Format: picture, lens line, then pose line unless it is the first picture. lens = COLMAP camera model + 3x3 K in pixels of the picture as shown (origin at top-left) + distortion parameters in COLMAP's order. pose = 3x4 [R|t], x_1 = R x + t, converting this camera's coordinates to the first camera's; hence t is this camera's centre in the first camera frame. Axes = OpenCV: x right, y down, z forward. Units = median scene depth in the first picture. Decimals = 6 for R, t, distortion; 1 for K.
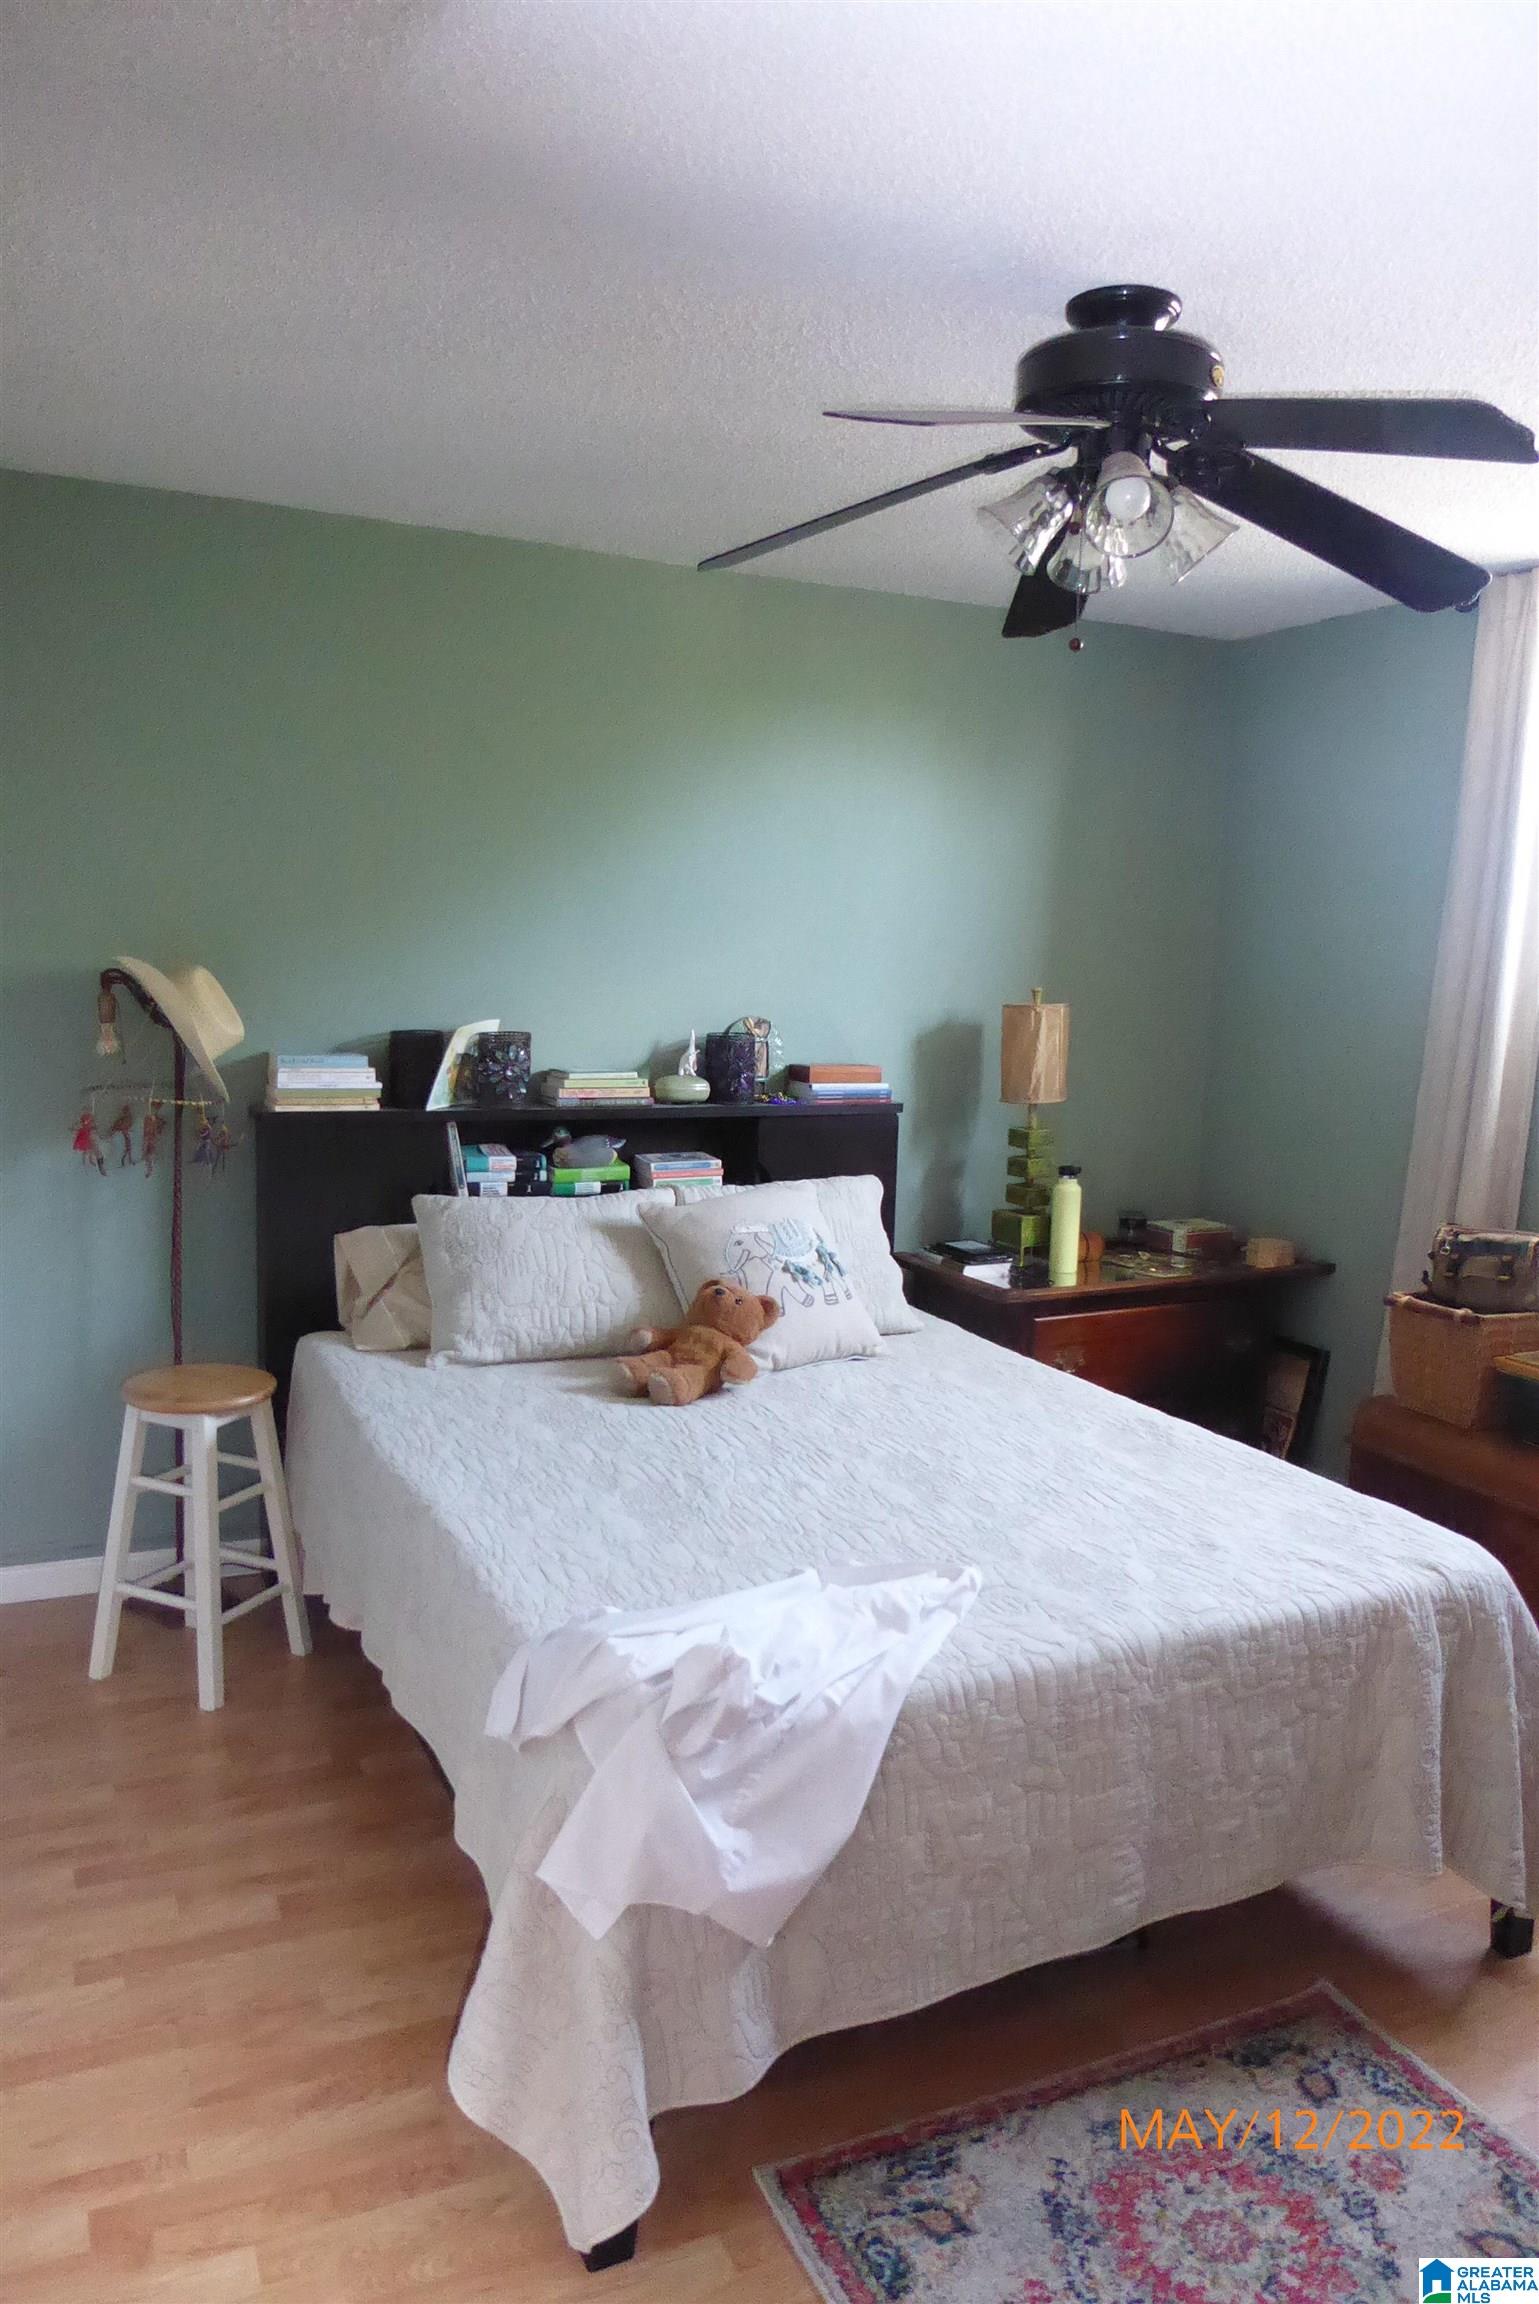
lens RADIAL K [[1615.8, 0, 769.5], [0, 1615.8, 1152.0], [0, 0, 1]] dist [-0.057026, 0.001991]
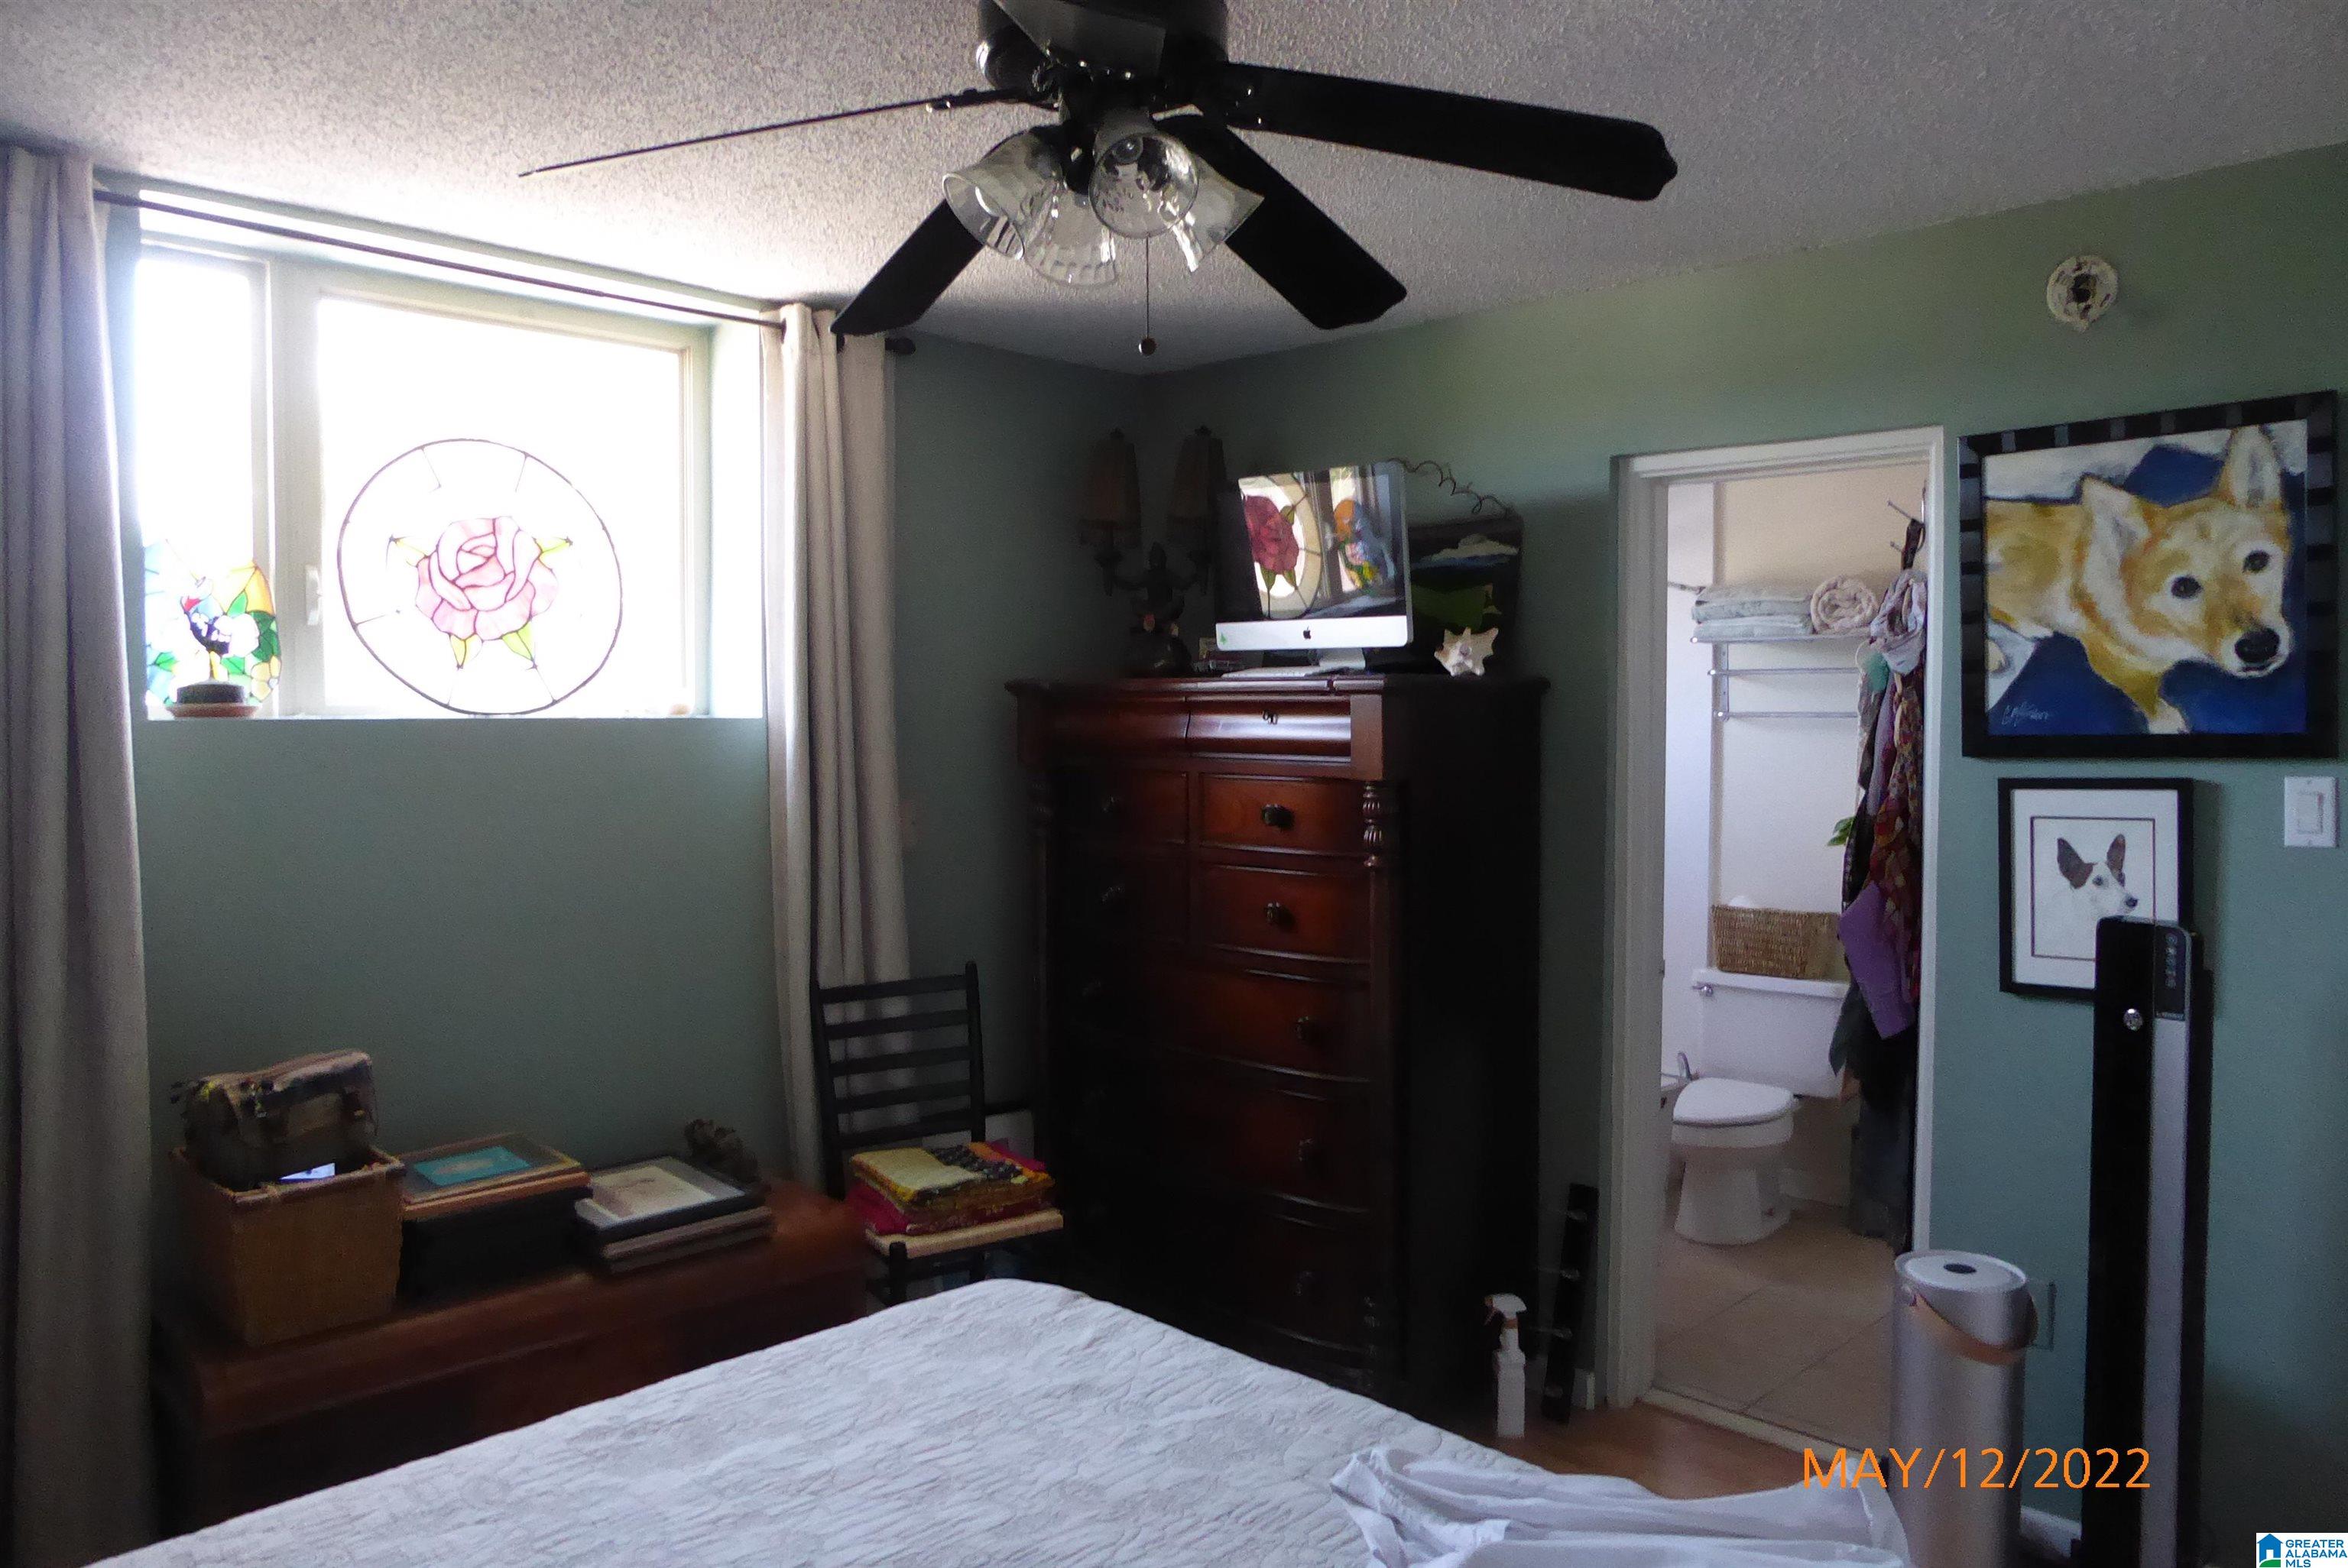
lens RADIAL K [[1646.4, 0, 1184.3], [0, 1646.4, 751.5], [0, 0, 1]] dist [-0.057026, 0.001991]
pose [[-0.346886, -0.055865, 0.936242, -0.514008], [0.113527, 0.988384, 0.101039, -0.164632], [-0.931011, 0.141338, -0.336514, 1.115945]]
